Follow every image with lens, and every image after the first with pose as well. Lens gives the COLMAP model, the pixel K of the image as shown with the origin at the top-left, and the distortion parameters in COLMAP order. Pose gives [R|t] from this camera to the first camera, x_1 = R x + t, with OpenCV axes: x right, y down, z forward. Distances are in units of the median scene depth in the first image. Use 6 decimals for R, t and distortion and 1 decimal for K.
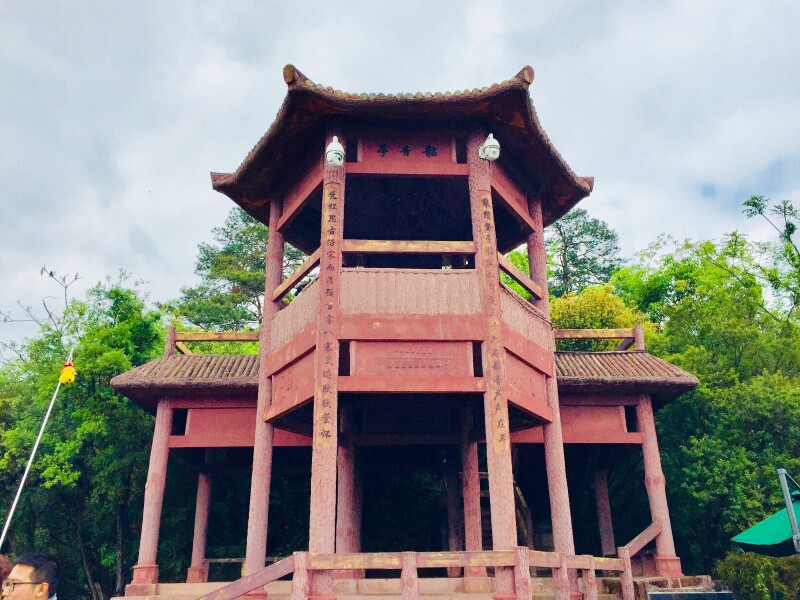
lens RADIAL K [[668.1, 0, 400.0], [0, 668.1, 300.0], [0, 0, 1]] dist [-0.001399, -0.012069]
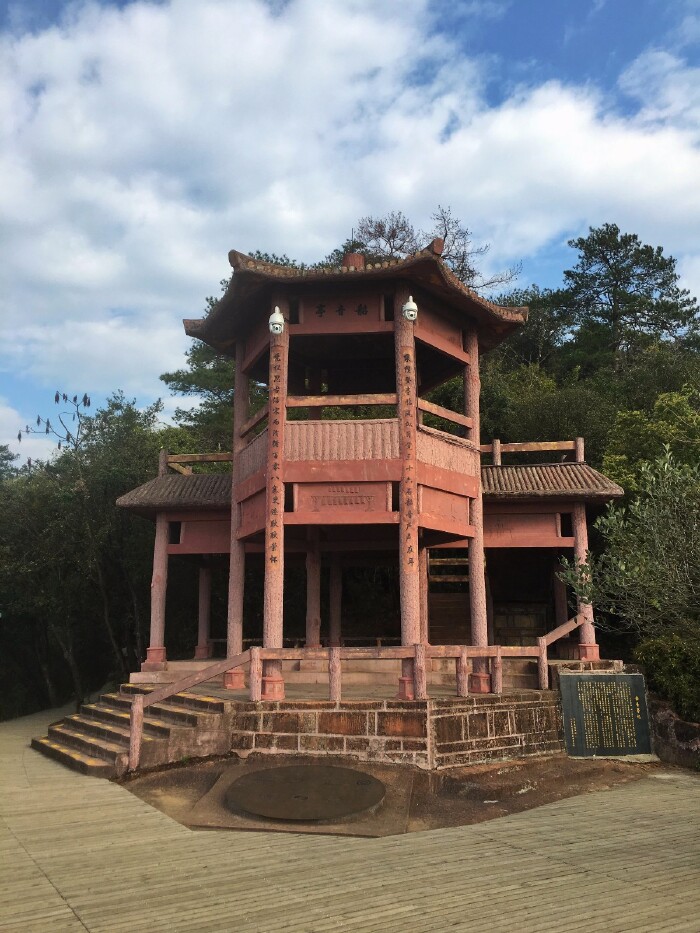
lens RADIAL K [[774.7, 0, 350.0], [0, 774.7, 466.5], [0, 0, 1]] dist [0.004350, 0.003923]
pose [[0.991595, -0.021258, -0.127626, 0.191410], [0.043417, 0.983886, 0.173448, -0.192618], [0.121882, -0.177531, 0.976538, -0.351917]]
